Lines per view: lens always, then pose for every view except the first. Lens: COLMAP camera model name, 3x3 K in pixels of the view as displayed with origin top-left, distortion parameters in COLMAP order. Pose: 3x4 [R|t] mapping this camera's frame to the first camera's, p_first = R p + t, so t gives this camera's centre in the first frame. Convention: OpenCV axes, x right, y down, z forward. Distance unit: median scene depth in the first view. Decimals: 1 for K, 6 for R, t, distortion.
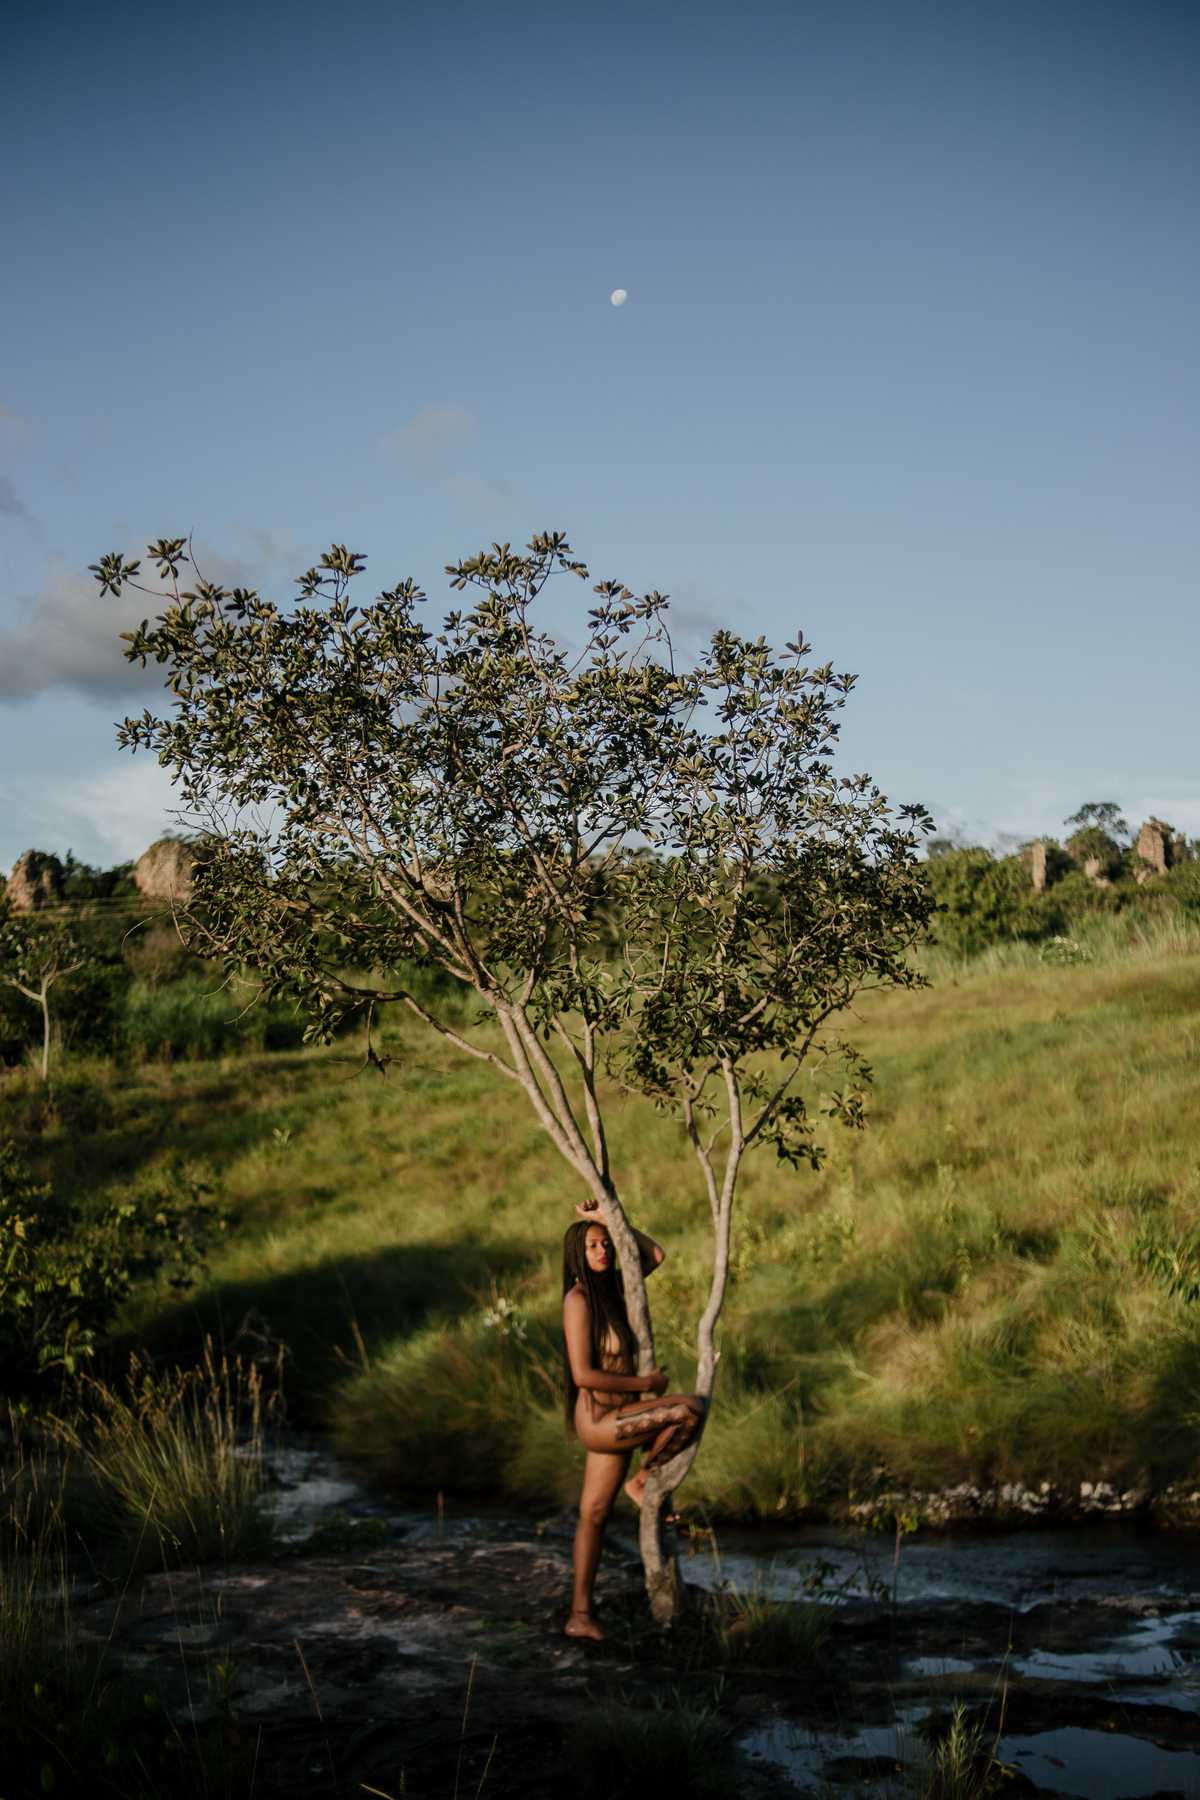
lens RADIAL K [[1731.9, 0, 559.8], [0, 1731.9, 903.6], [0, 0, 1]] dist [-0.148236, 0.094955]
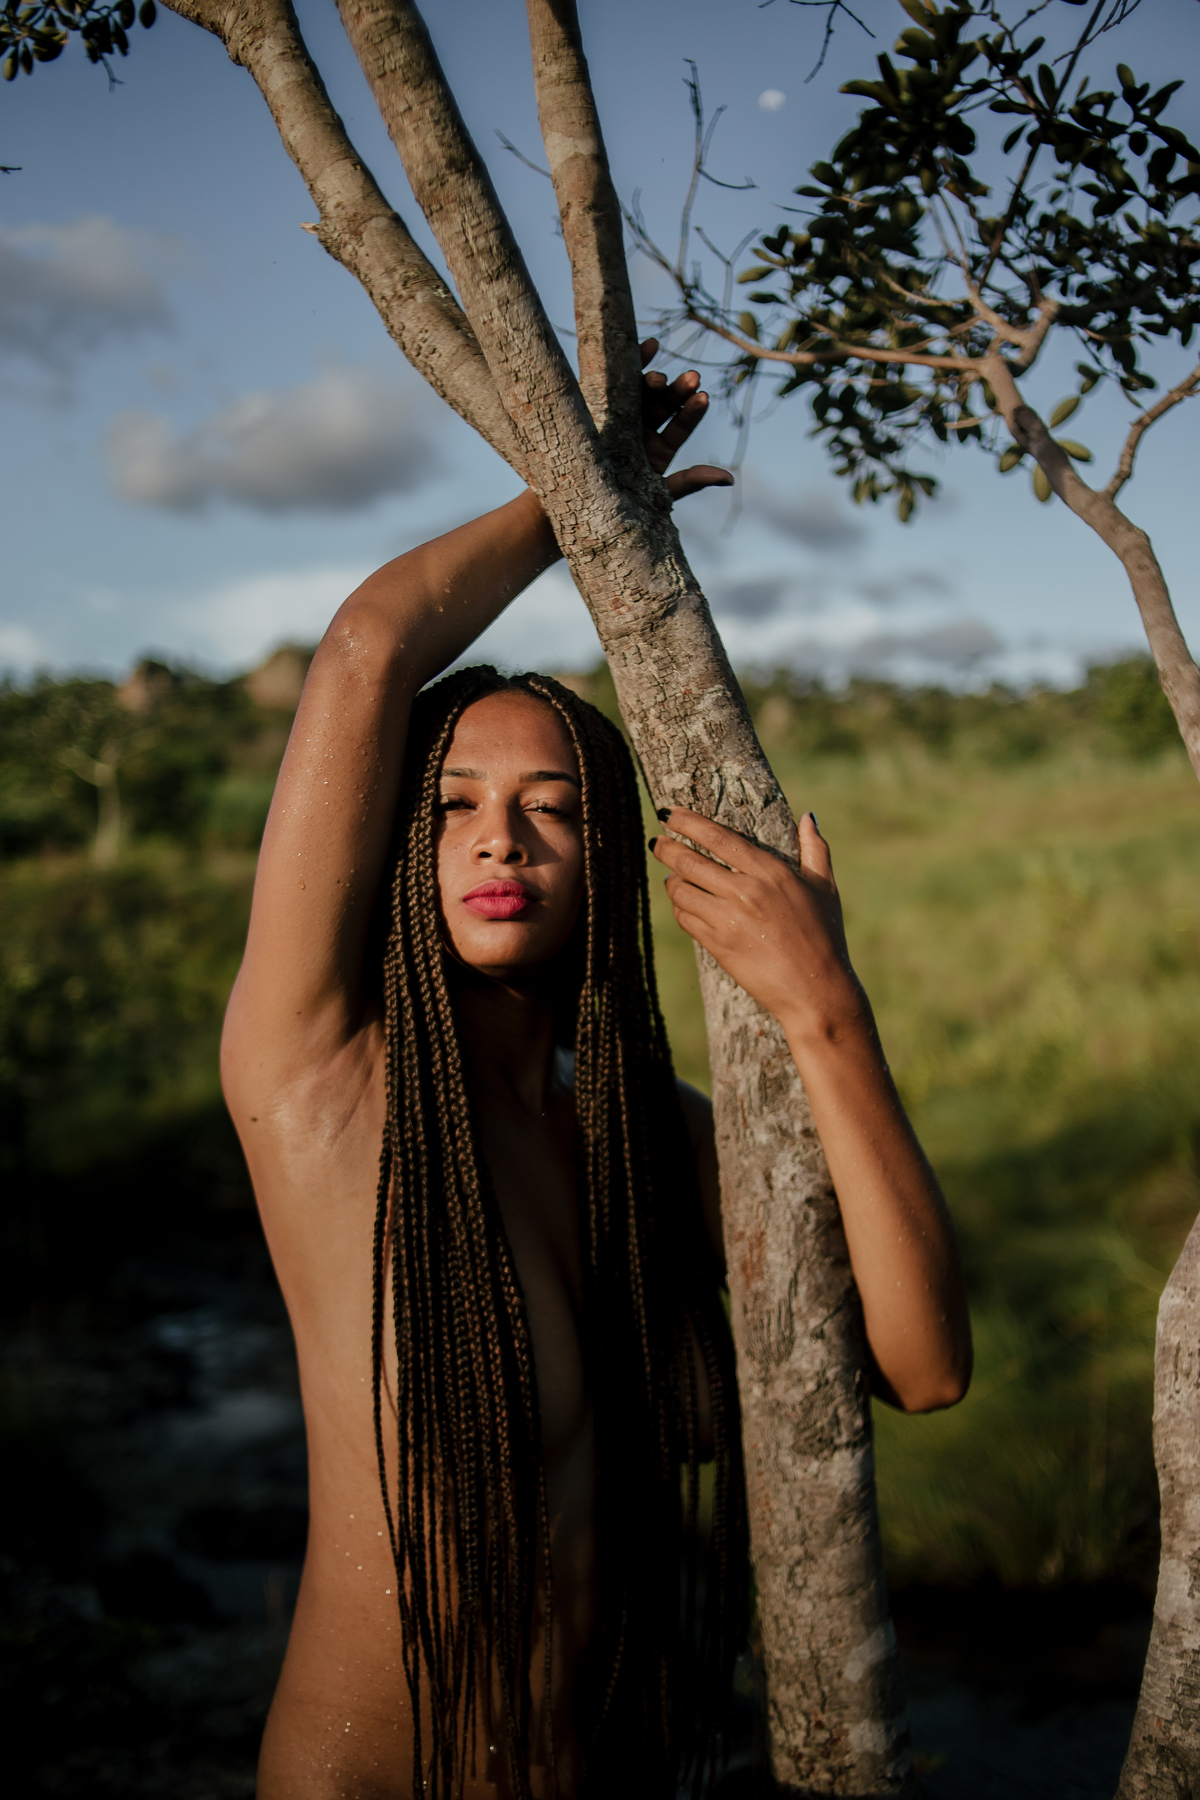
lens RADIAL K [[1731.9, 0, 559.8], [0, 1731.9, 903.6], [0, 0, 1]] dist [-0.148236, 0.094955]
pose [[0.996768, 0.028110, -0.075260, 0.014192], [-0.020402, 0.994648, 0.101287, 0.076359], [0.077704, -0.099424, 0.992007, 0.334914]]
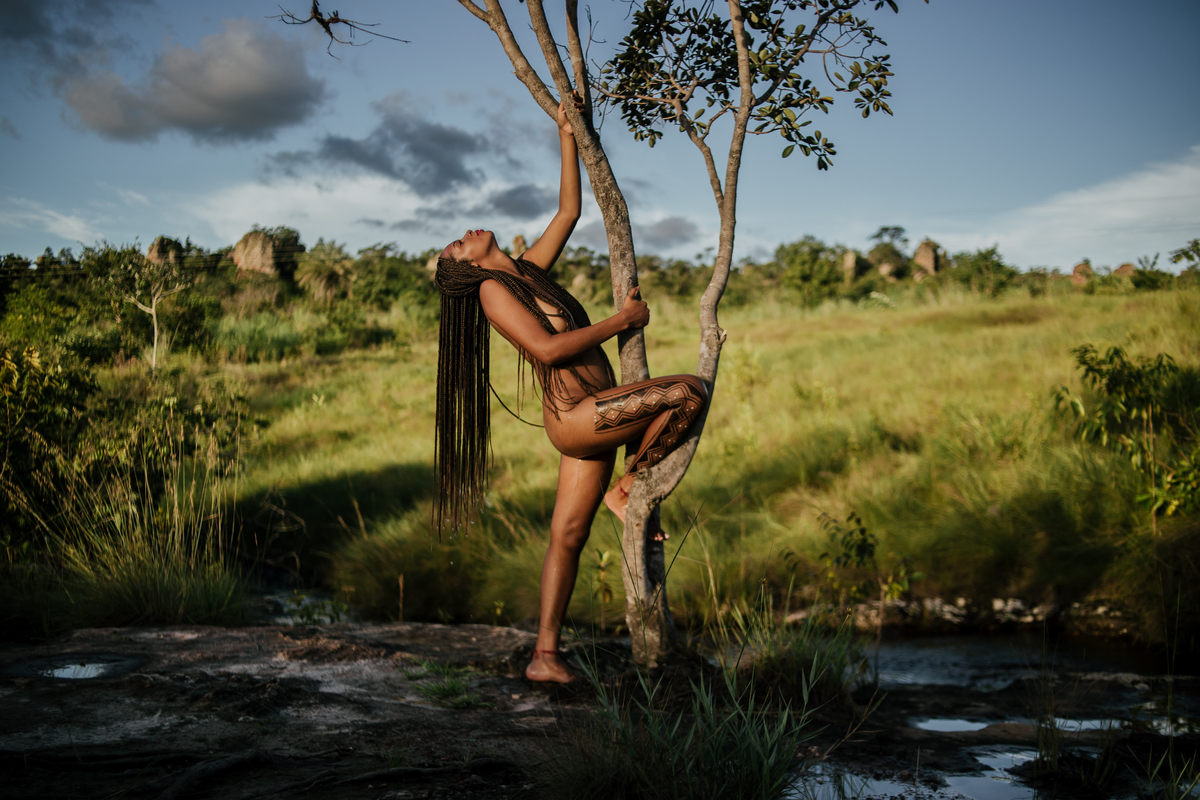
lens RADIAL K [[1154.6, 0, 558.4], [0, 1154.6, 400.0], [0, 0, 1]] dist [-0.148236, 0.094955]
pose [[0.999156, 0.024971, 0.032623, -0.001058], [-0.027857, 0.995439, 0.091246, 0.097582], [-0.030196, -0.092078, 0.995294, 0.180767]]
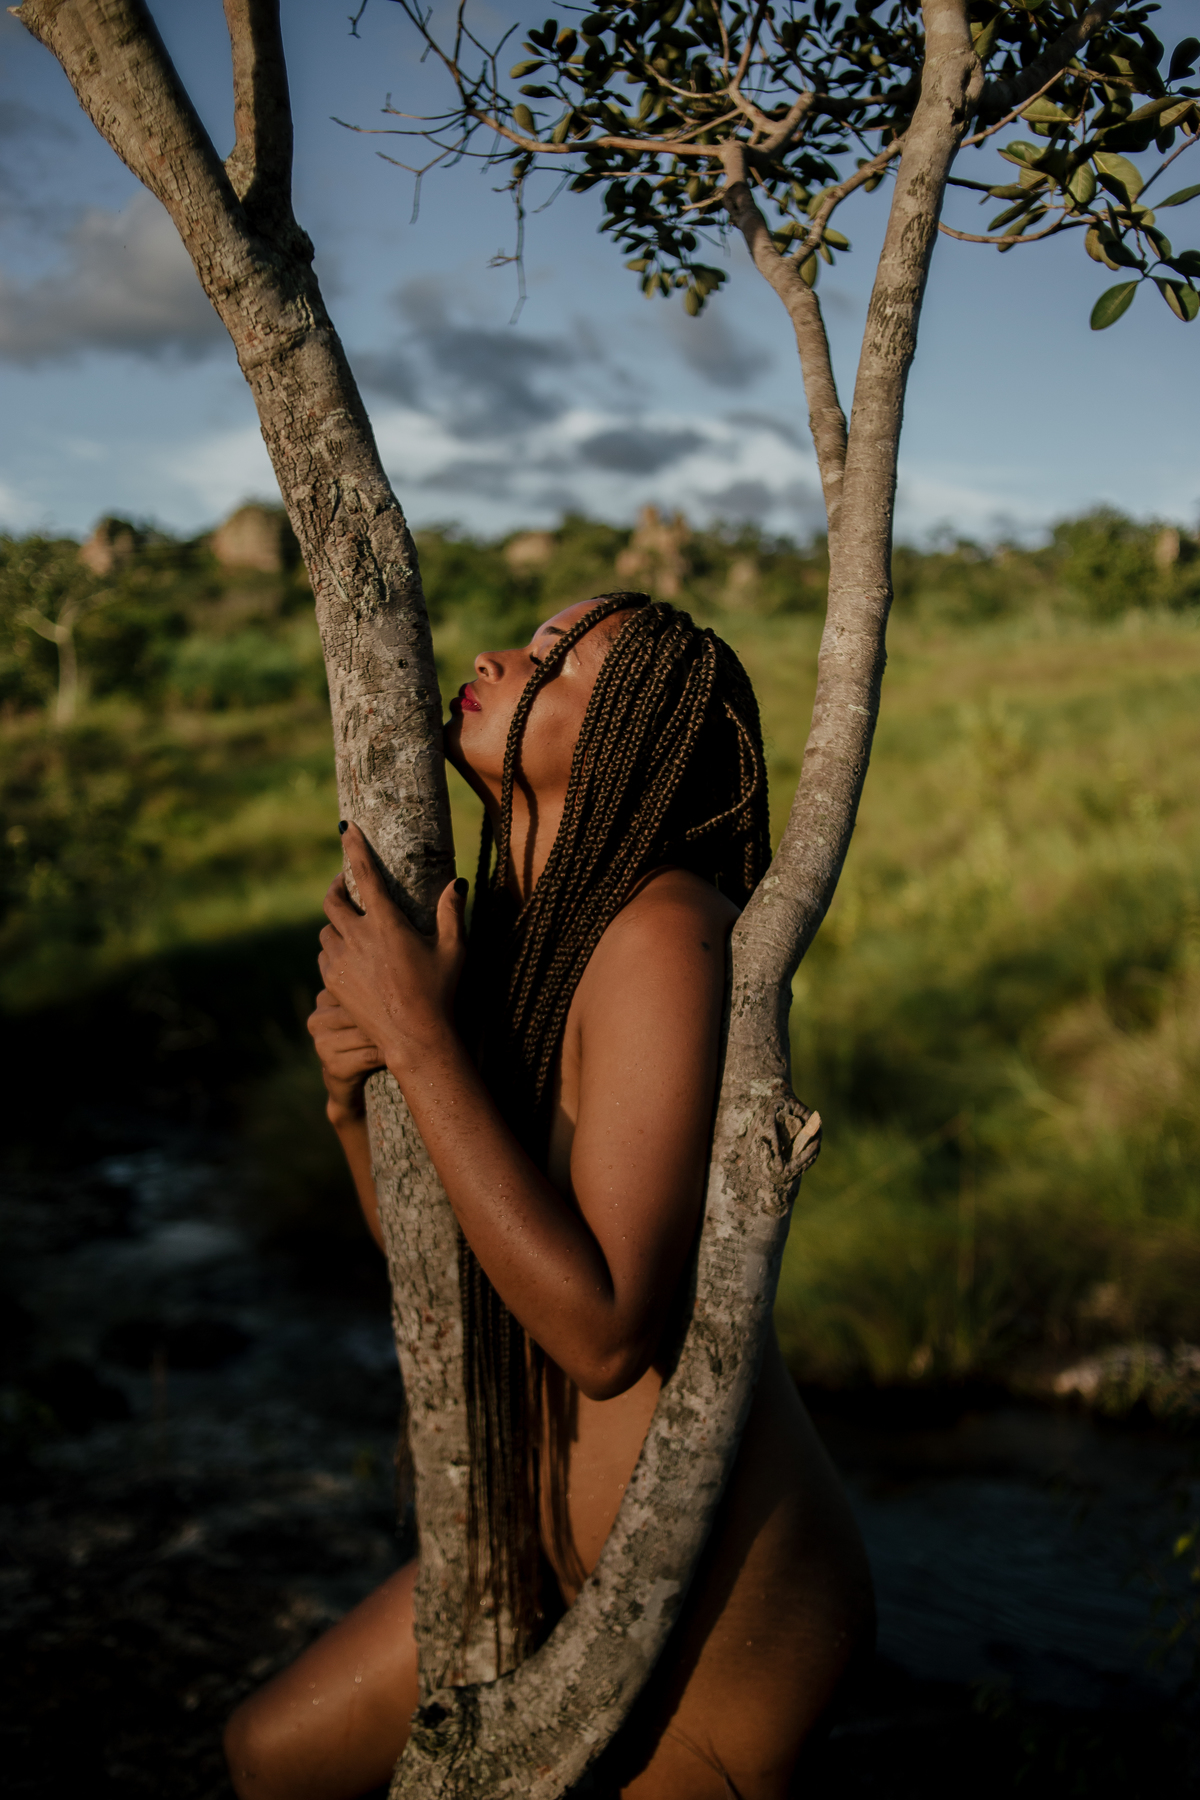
lens RADIAL K [[1731.9, 0, 559.8], [0, 1731.9, 903.6], [0, 0, 1]] dist [-0.148236, 0.094955]
pose [[0.998011, 0.031237, -0.054757, 0.029667], [-0.020958, 0.983602, 0.179130, 0.082416], [0.059455, -0.177626, 0.982300, 0.325587]]
